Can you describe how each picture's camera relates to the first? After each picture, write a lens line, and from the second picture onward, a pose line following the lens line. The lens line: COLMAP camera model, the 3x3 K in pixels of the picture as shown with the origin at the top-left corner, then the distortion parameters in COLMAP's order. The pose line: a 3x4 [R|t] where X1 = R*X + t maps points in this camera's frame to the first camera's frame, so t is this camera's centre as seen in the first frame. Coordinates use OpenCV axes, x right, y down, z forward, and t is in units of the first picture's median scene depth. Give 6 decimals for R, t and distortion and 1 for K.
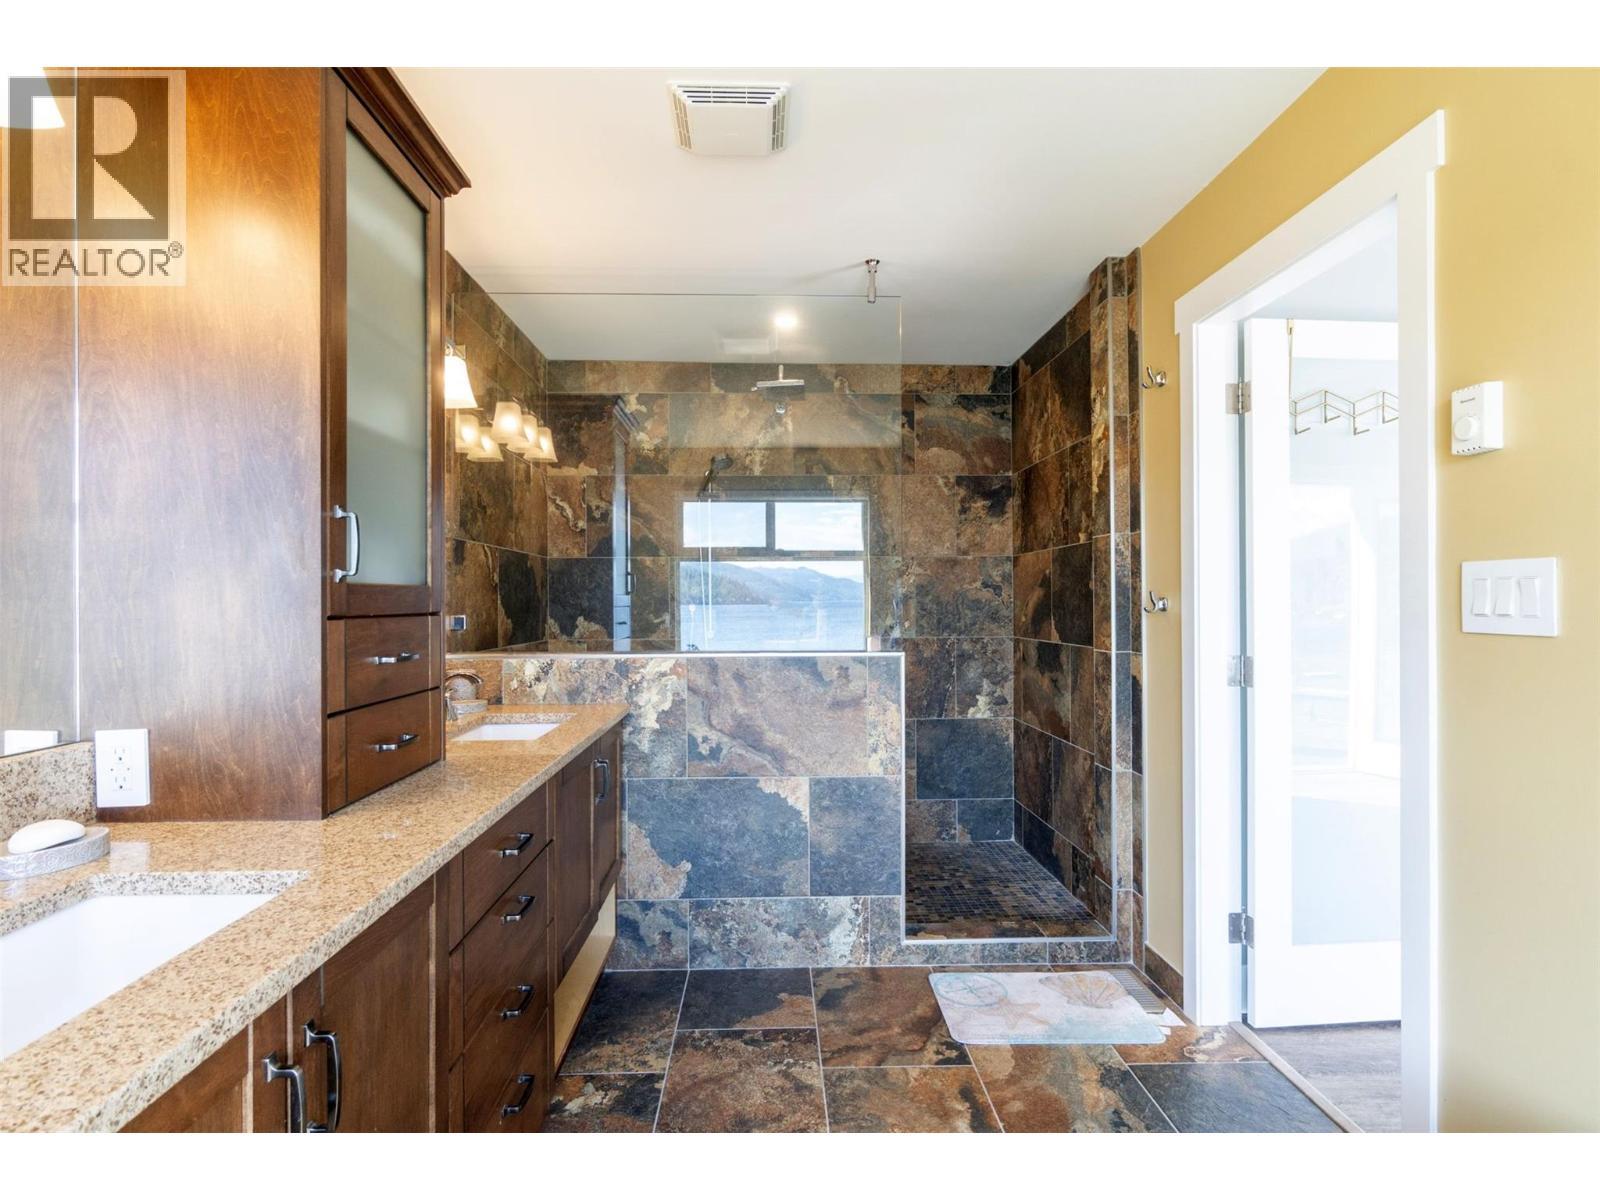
lens RADIAL K [[778.1, 0, 810.3], [0, 778.1, 604.1], [0, 0, 1]] dist [0.002962, 0.002327]
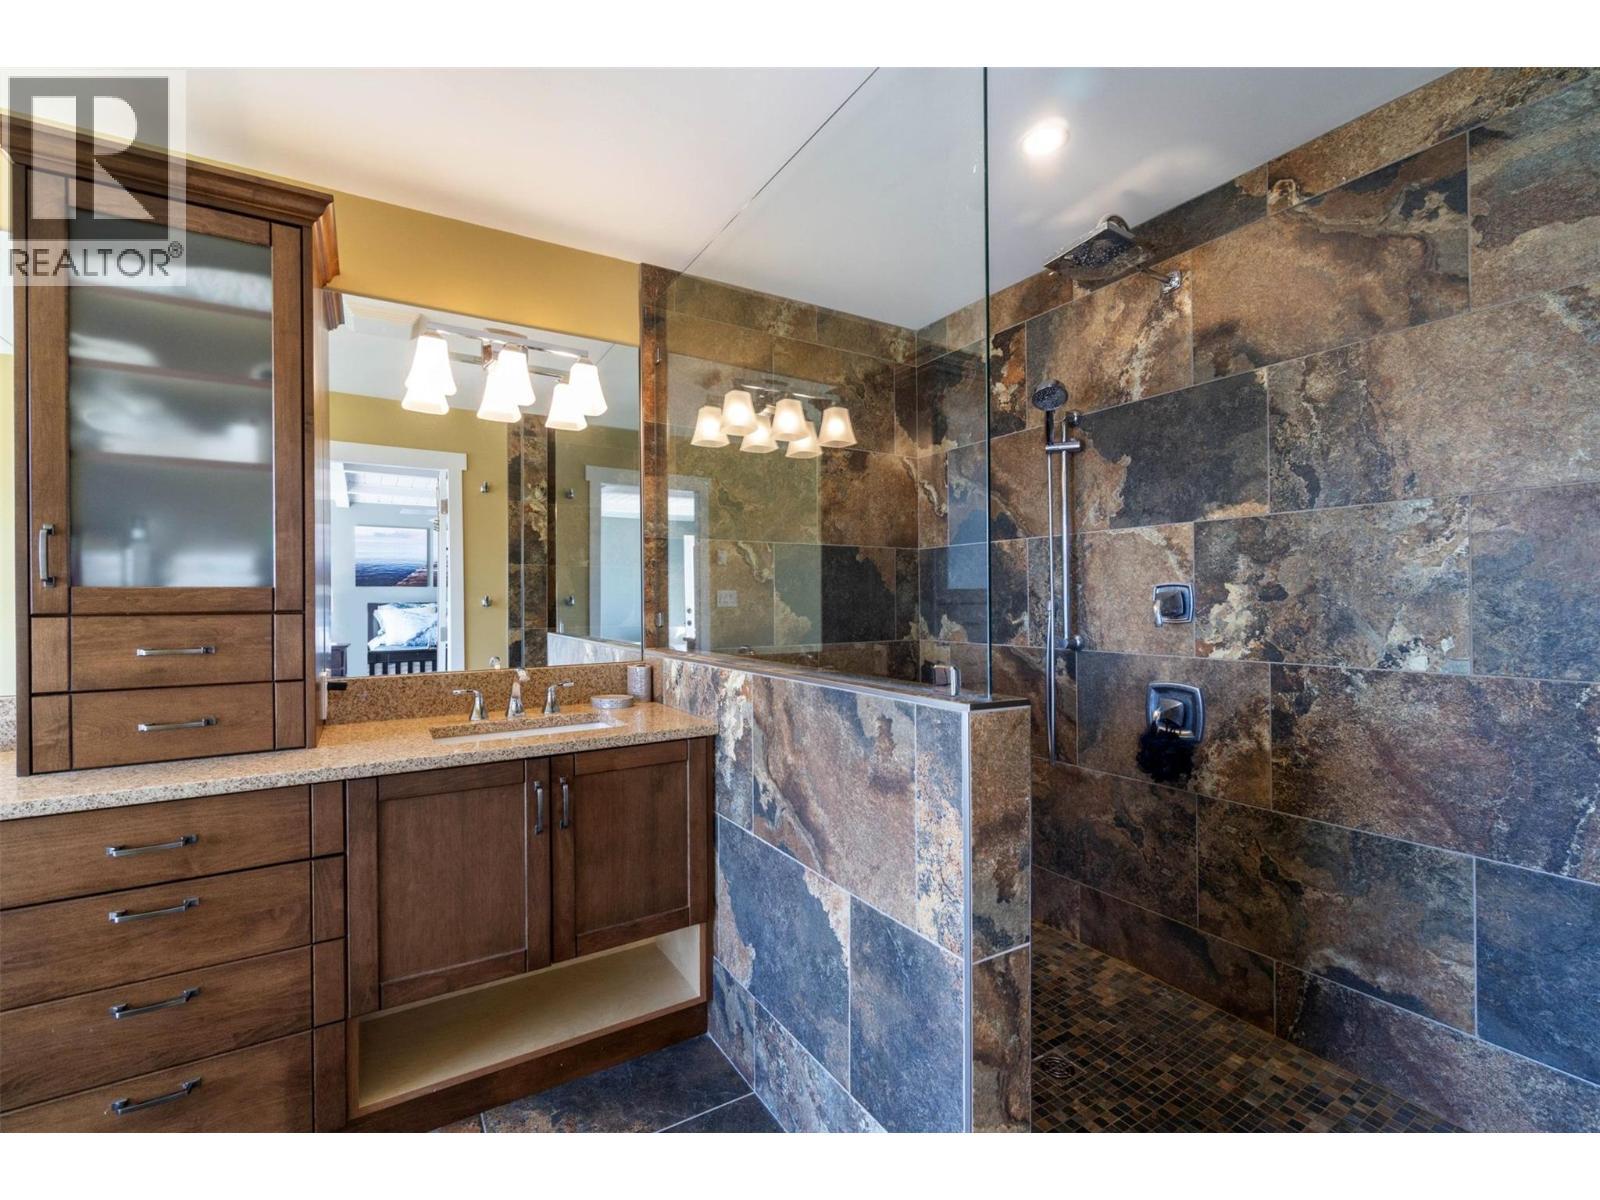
lens RADIAL K [[695.6, 0, 792.7], [0, 695.6, 599.3], [0, 0, 1]] dist [-0.003988, 0.000932]
pose [[0.488273, -0.001211, -0.872690, 0.440239], [0.003582, 0.999993, 0.000617, -0.003229], [0.872683, -0.003427, 0.488275, 0.701153]]
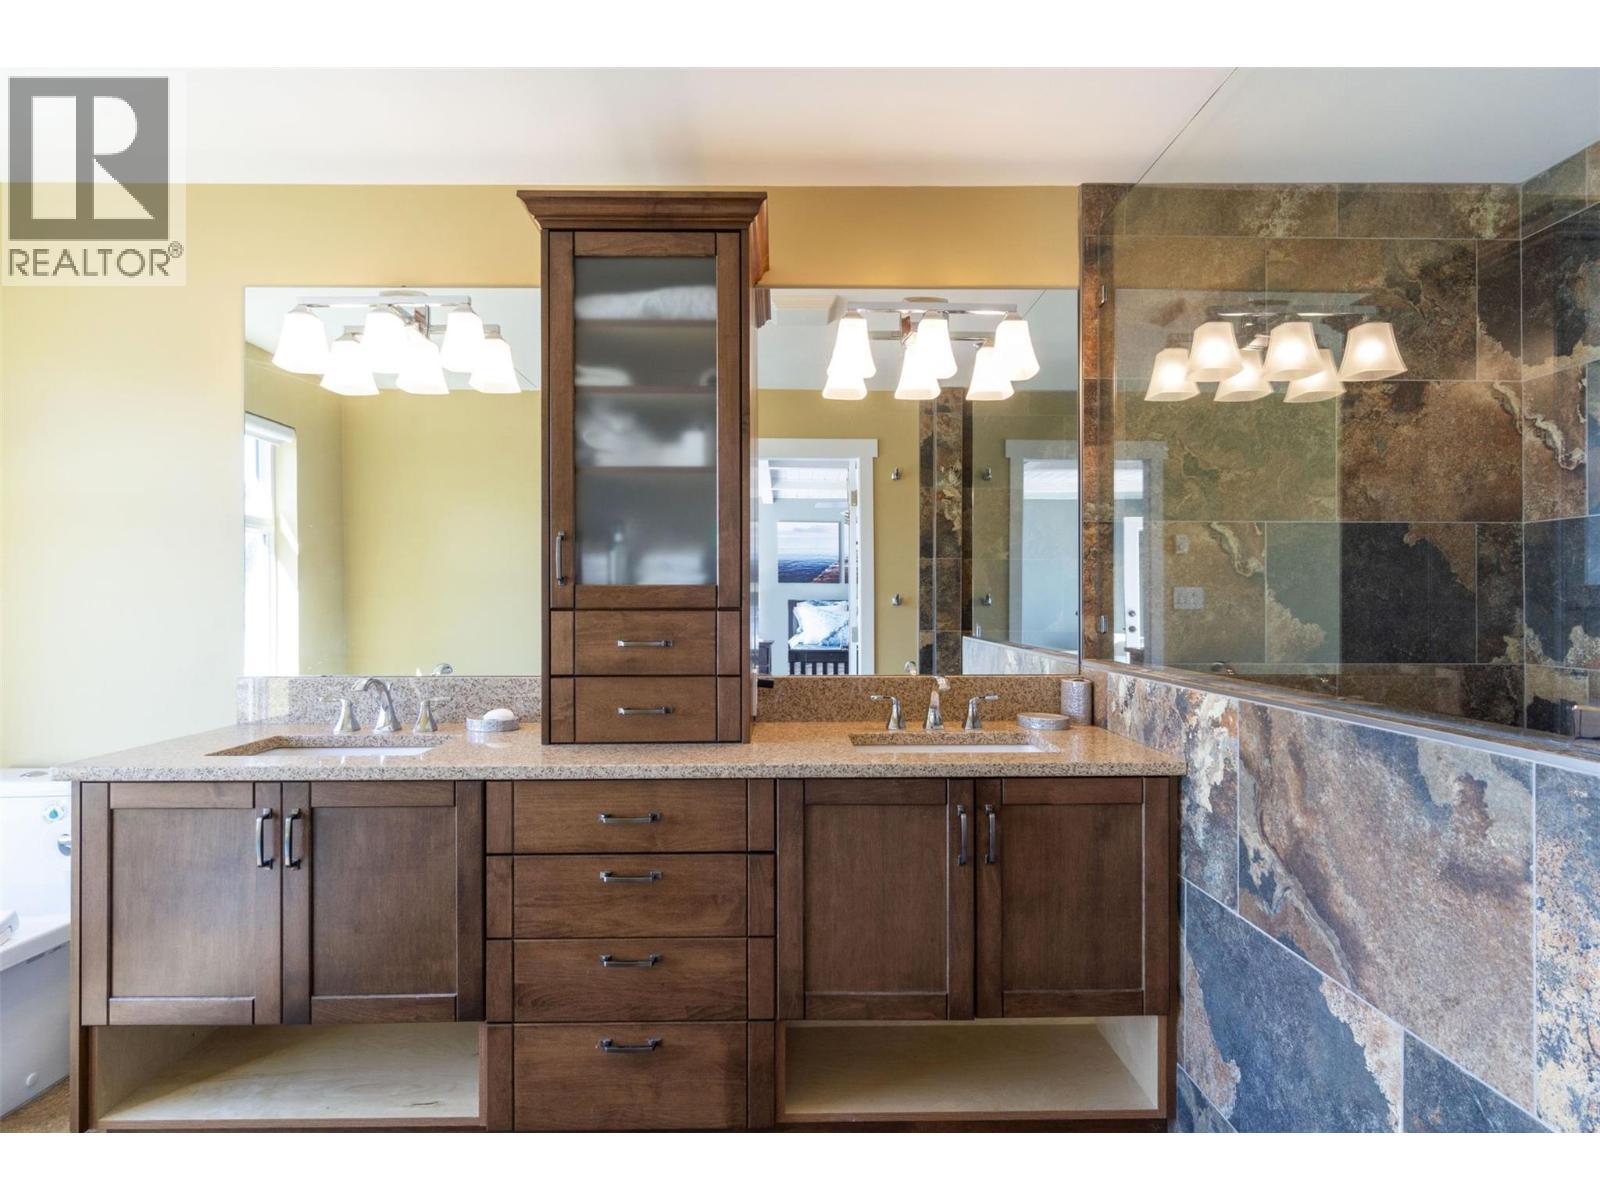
lens RADIAL K [[832.1, 0, 792.2], [0, 832.1, 599.5], [0, 0, 1]] dist [-0.000262, 0.001382]
pose [[-0.021746, 0.001622, -0.999762, 0.441080], [-0.002020, 0.999997, 0.001666, -0.003174], [0.999761, 0.002055, -0.021743, 0.686519]]
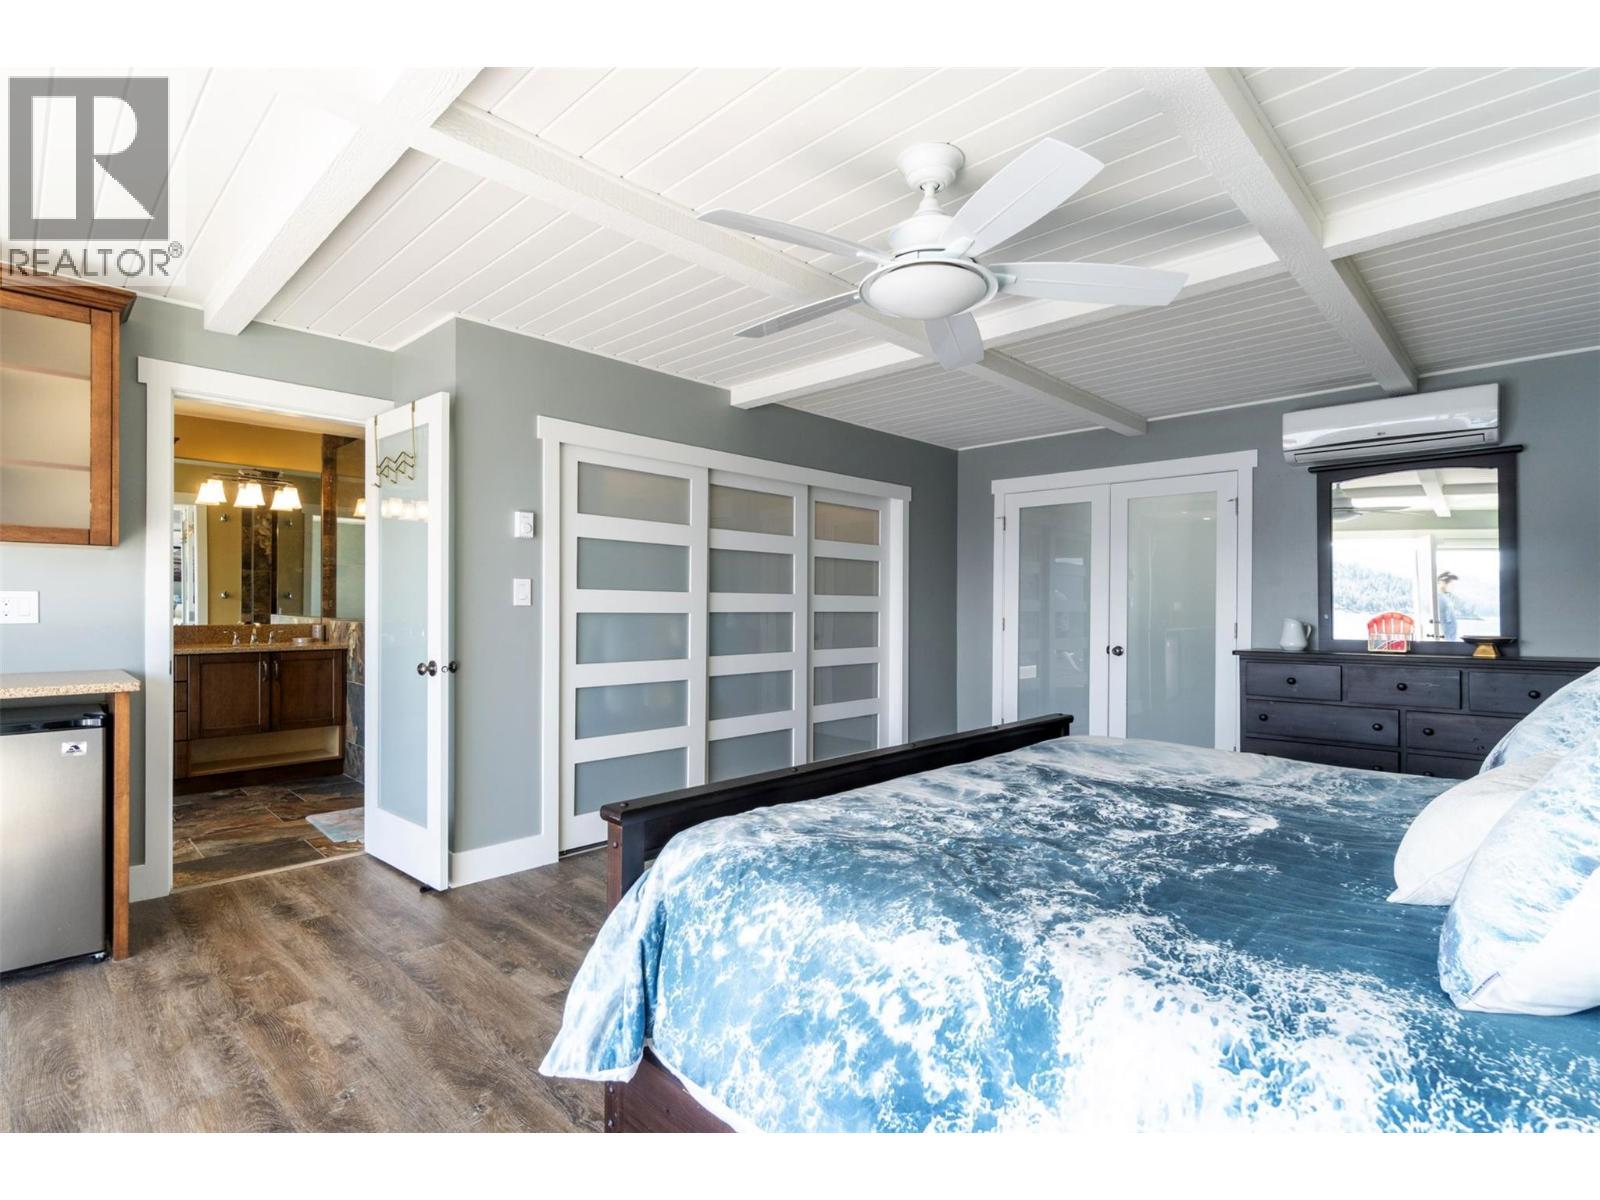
lens RADIAL K [[778.1, 0, 783.2], [0, 778.1, 608.0], [0, 0, 1]] dist [0.002962, 0.002327]
pose [[0.681969, 0.012407, -0.731276, 1.973492], [-0.011832, 0.999912, 0.005930, 0.007232], [0.731285, 0.004608, 0.682056, 0.442280]]
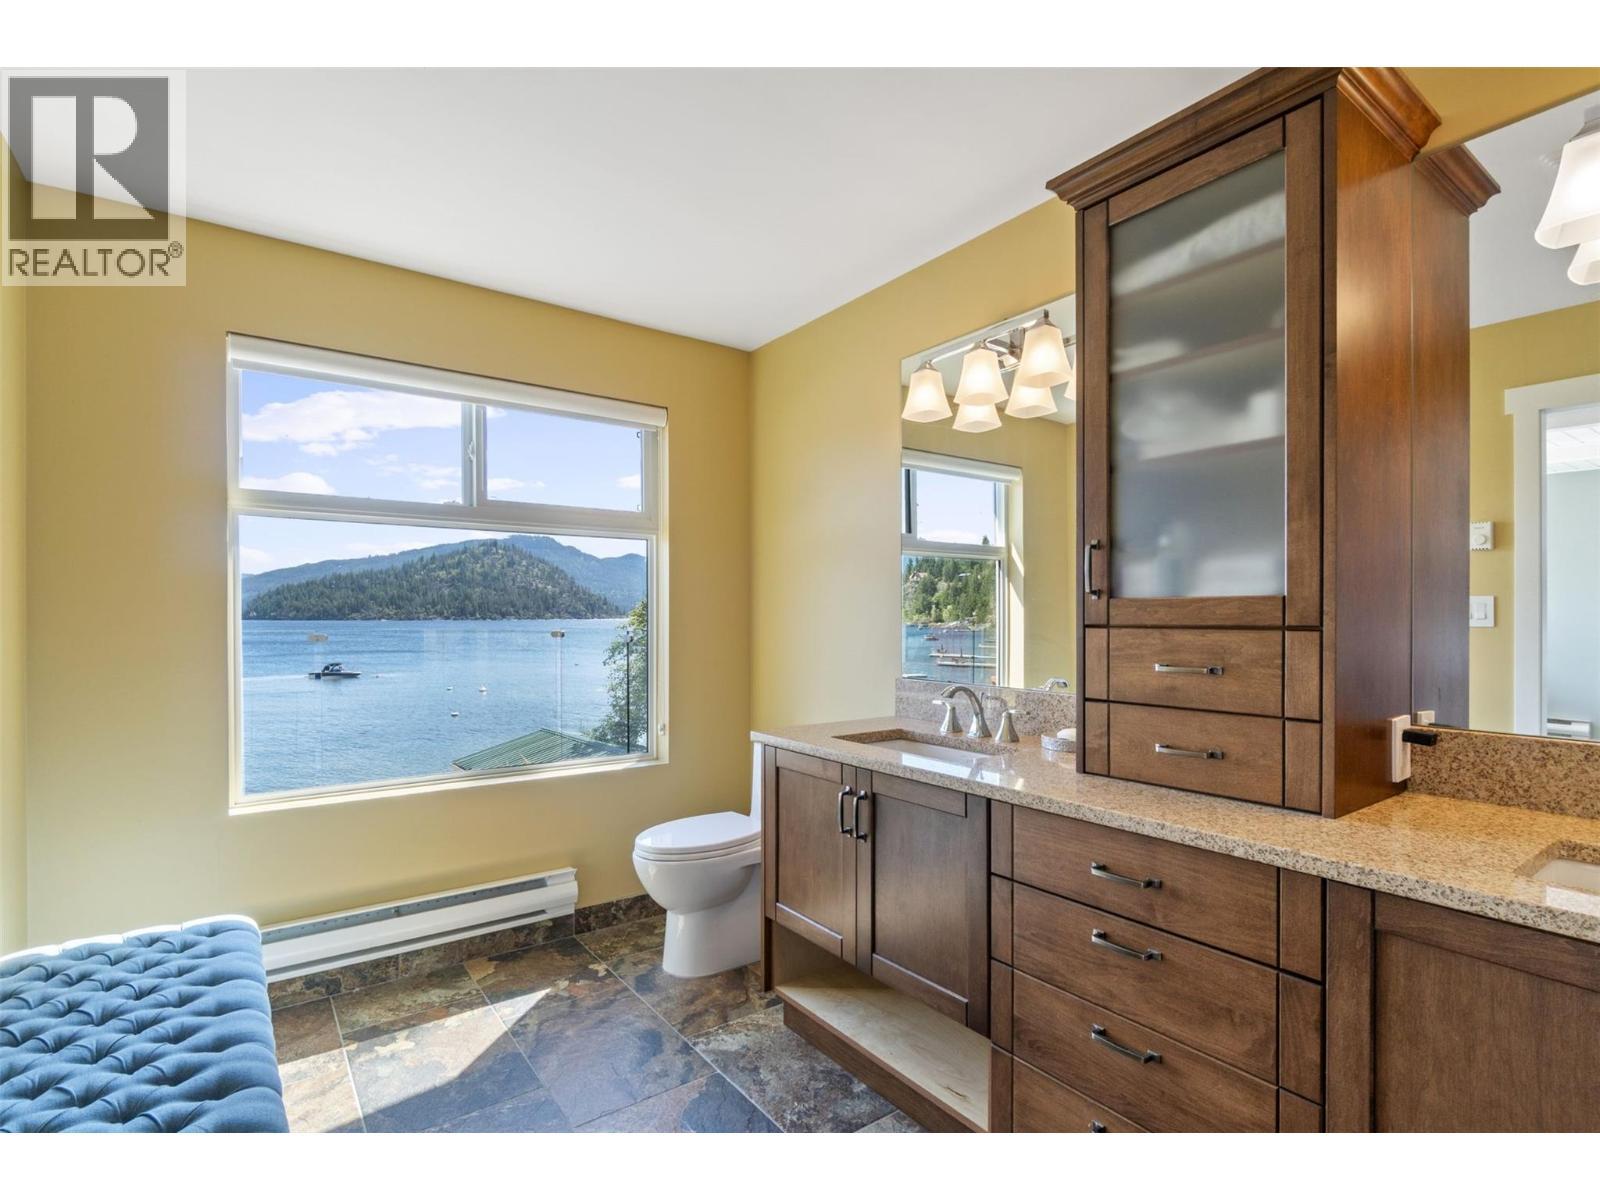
lens RADIAL K [[778.1, 0, 801.8], [0, 778.1, 621.6], [0, 0, 1]] dist [0.002962, 0.002327]
pose [[-0.828705, 0.010290, -0.559591, 0.253972], [0.003750, 0.999911, 0.012833, -0.005385], [0.559673, 0.008536, -0.828670, 0.849812]]
